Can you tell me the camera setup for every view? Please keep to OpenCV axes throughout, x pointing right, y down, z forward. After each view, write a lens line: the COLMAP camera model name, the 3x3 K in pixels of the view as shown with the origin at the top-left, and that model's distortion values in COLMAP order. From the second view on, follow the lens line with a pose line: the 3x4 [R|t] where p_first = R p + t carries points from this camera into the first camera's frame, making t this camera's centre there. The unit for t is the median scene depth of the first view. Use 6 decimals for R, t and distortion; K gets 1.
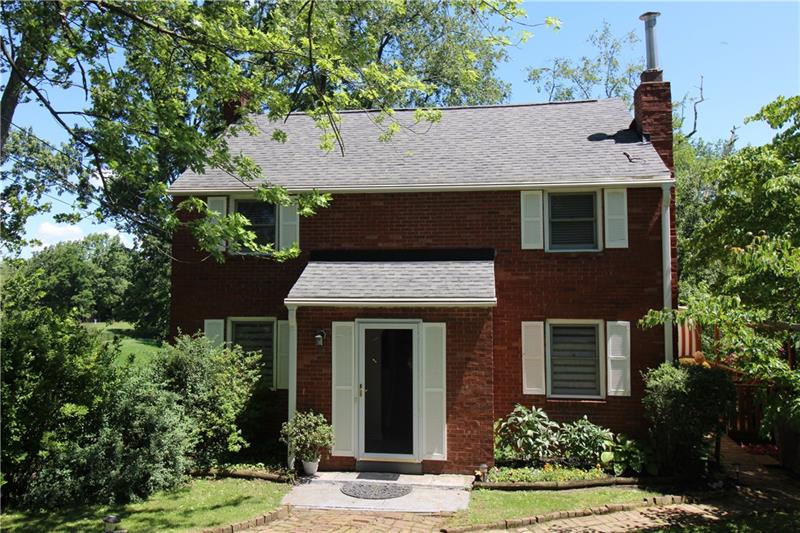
lens RADIAL K [[637.9, 0, 400.5], [0, 637.9, 246.6], [0, 0, 1]] dist [0.007055, 0.004284]
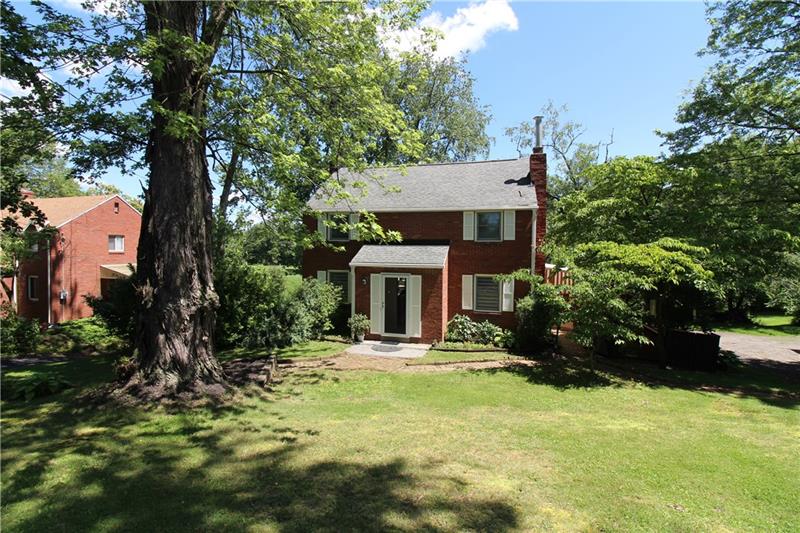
lens RADIAL K [[373.9, 0, 400.3], [0, 373.9, 255.4], [0, 0, 1]] dist [-0.025912, -0.000405]
pose [[0.990923, 0.012149, -0.133882, 0.163010], [-0.000458, 0.996208, 0.087007, -0.055957], [0.134431, -0.086156, 0.987170, -0.241719]]
